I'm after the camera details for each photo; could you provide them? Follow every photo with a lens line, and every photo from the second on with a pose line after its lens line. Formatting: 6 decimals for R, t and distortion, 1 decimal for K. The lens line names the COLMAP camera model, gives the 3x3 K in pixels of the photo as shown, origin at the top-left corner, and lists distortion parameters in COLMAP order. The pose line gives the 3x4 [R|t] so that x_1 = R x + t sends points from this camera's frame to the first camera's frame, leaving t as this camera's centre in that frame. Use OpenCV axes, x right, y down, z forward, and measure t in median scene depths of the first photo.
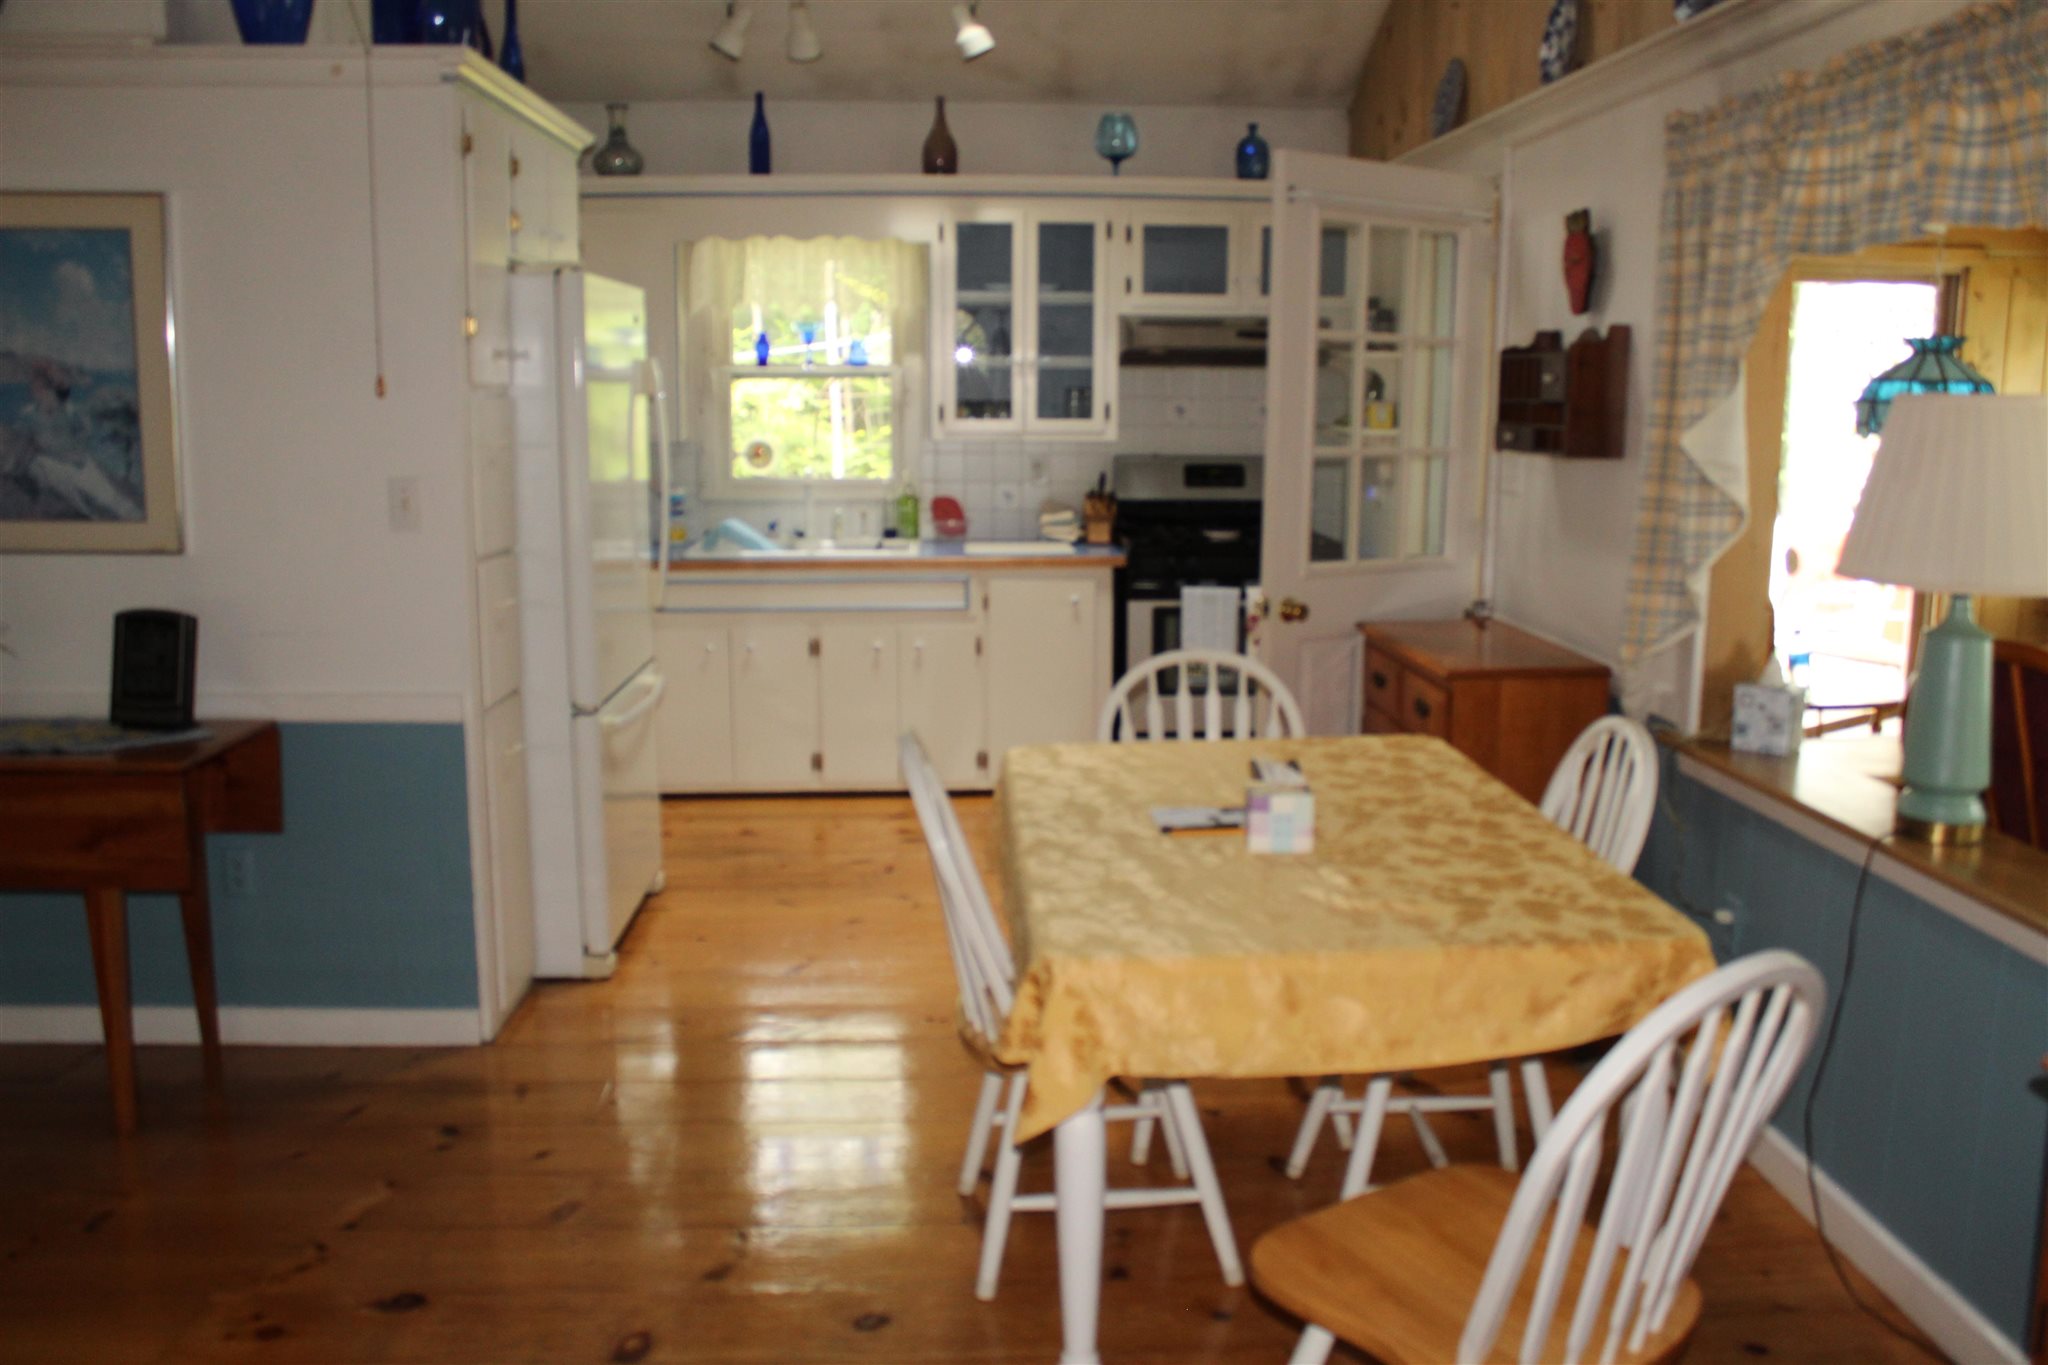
lens RADIAL K [[1725.1, 0, 1029.0], [0, 1725.1, 666.2], [0, 0, 1]] dist [-0.161806, 0.143198]
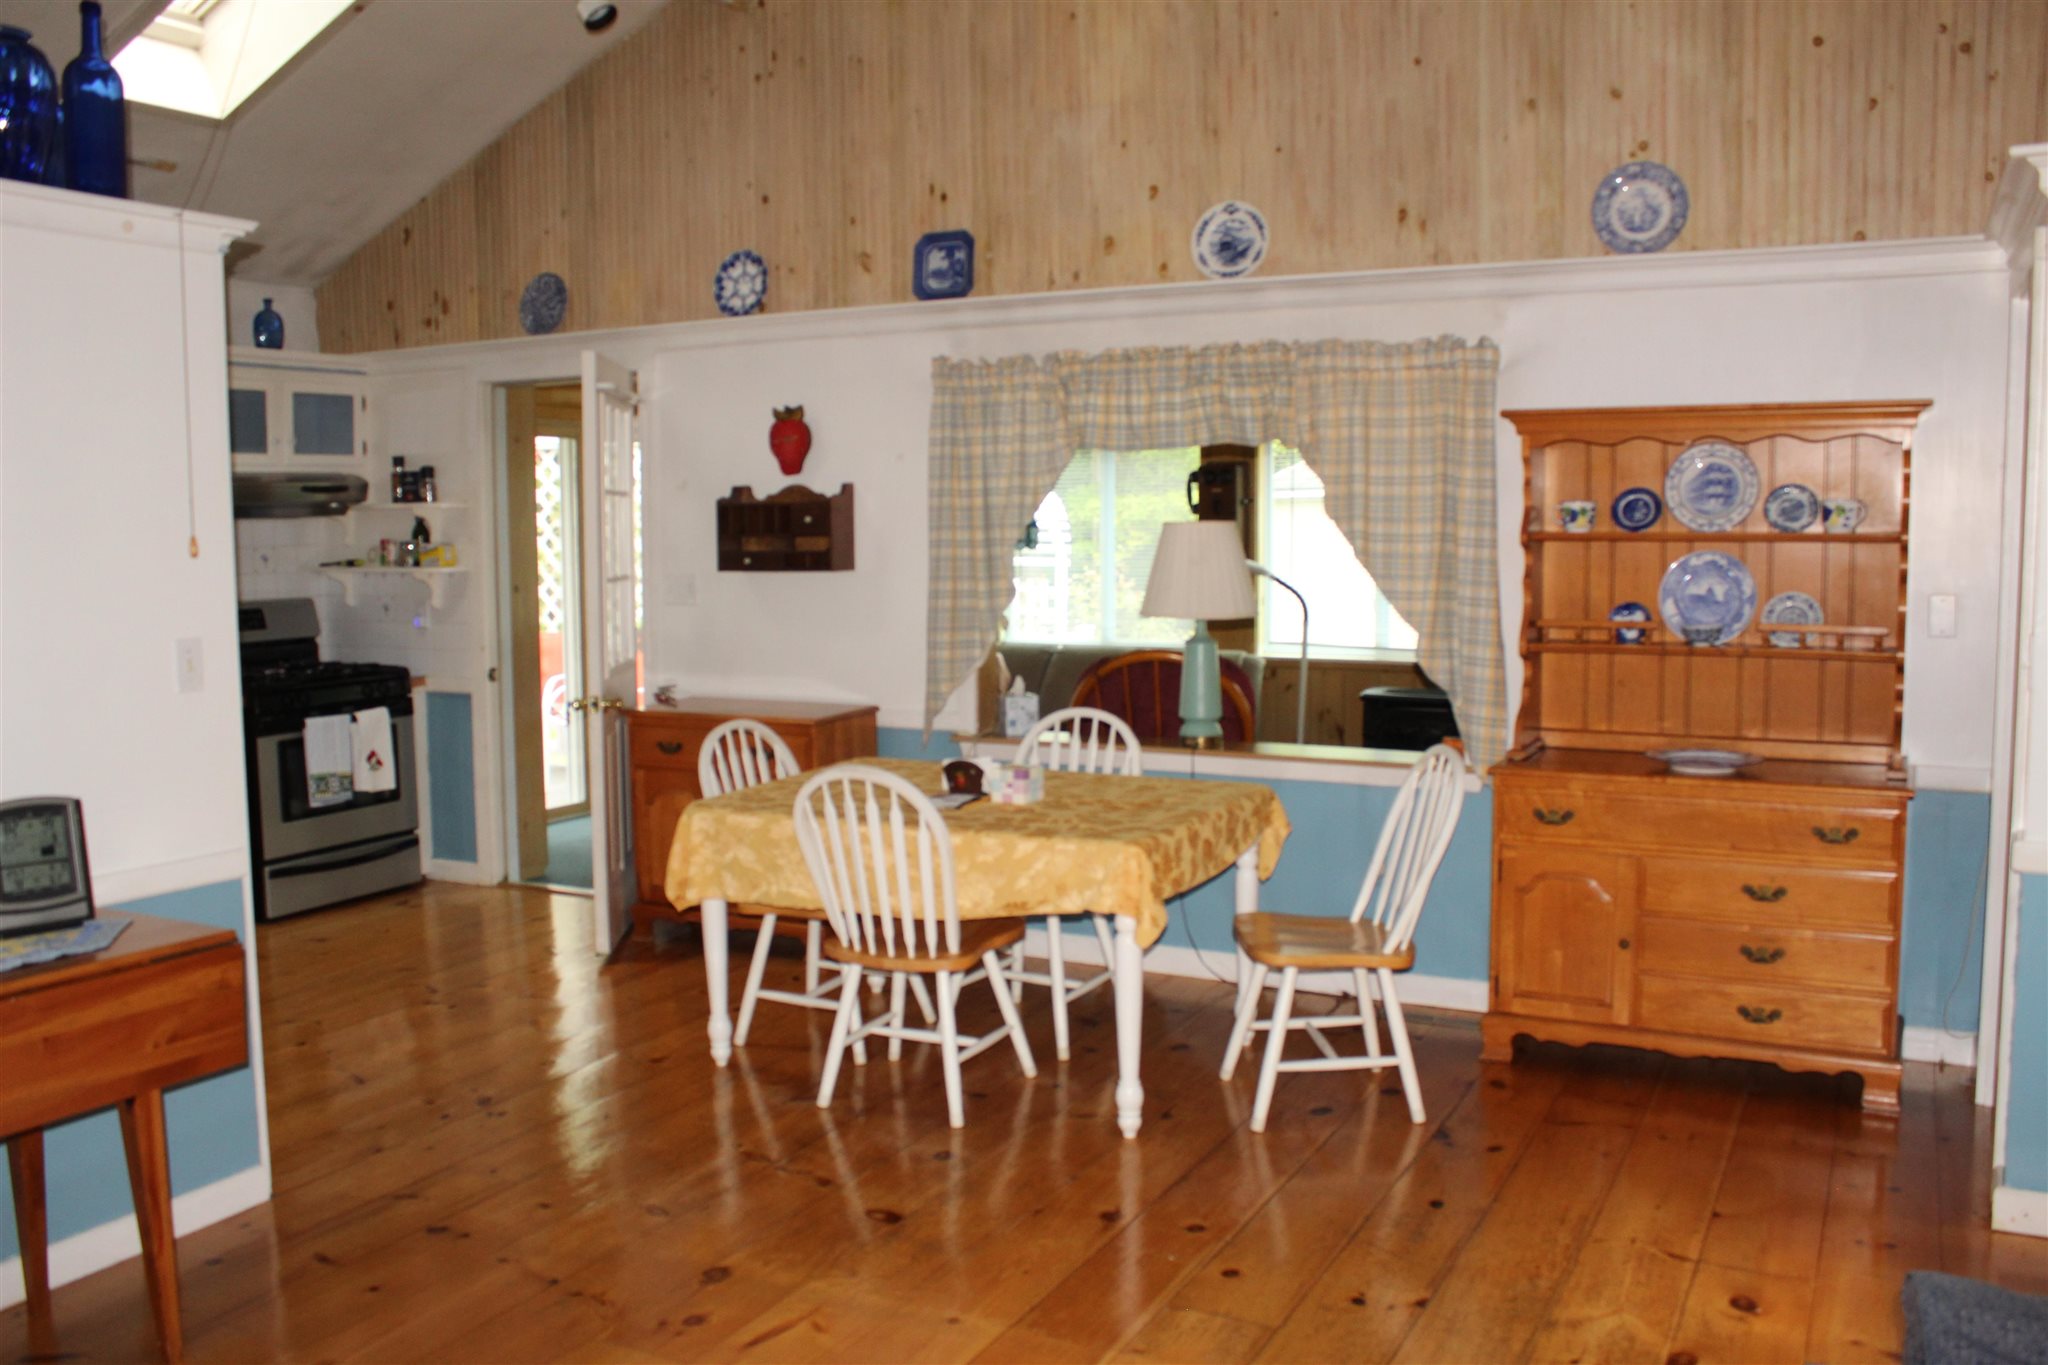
lens RADIAL K [[1725.1, 0, 1029.0], [0, 1725.1, 666.2], [0, 0, 1]] dist [-0.161806, 0.143198]
pose [[0.519802, -0.087218, 0.849823, -0.799669], [0.151325, 0.988444, 0.008885, -0.024740], [-0.840777, 0.123981, 0.526994, 0.054072]]
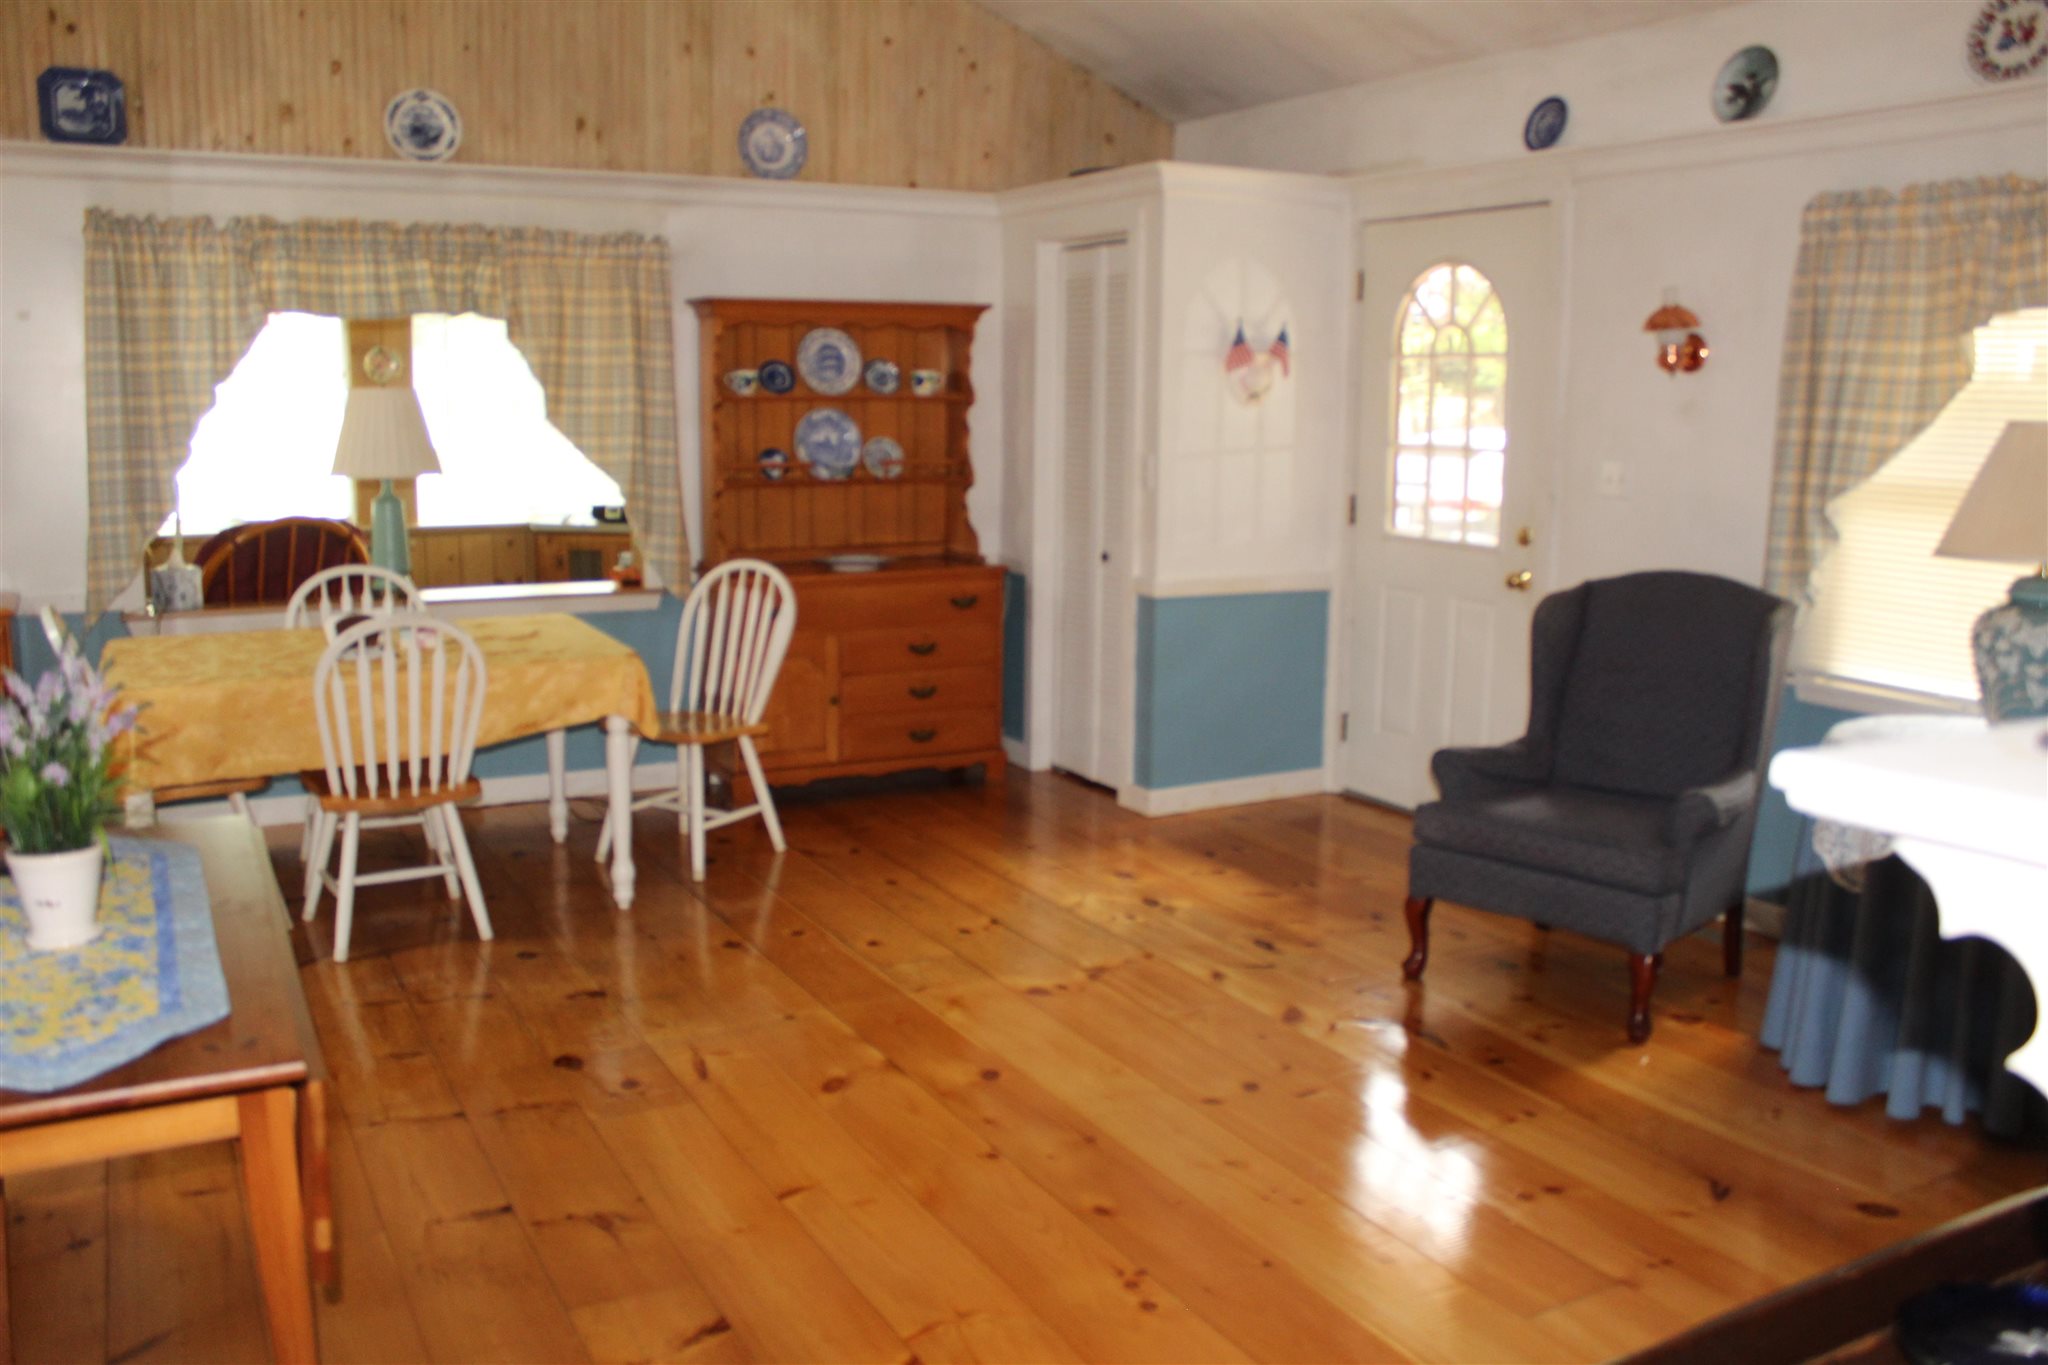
lens RADIAL K [[1725.1, 0, 1029.0], [0, 1725.1, 666.2], [0, 0, 1]] dist [-0.161806, 0.143198]
pose [[-0.413695, -0.156430, 0.896876, -1.077966], [0.135649, 0.963541, 0.230627, -0.124124], [-0.900253, 0.217070, -0.377393, 0.687398]]
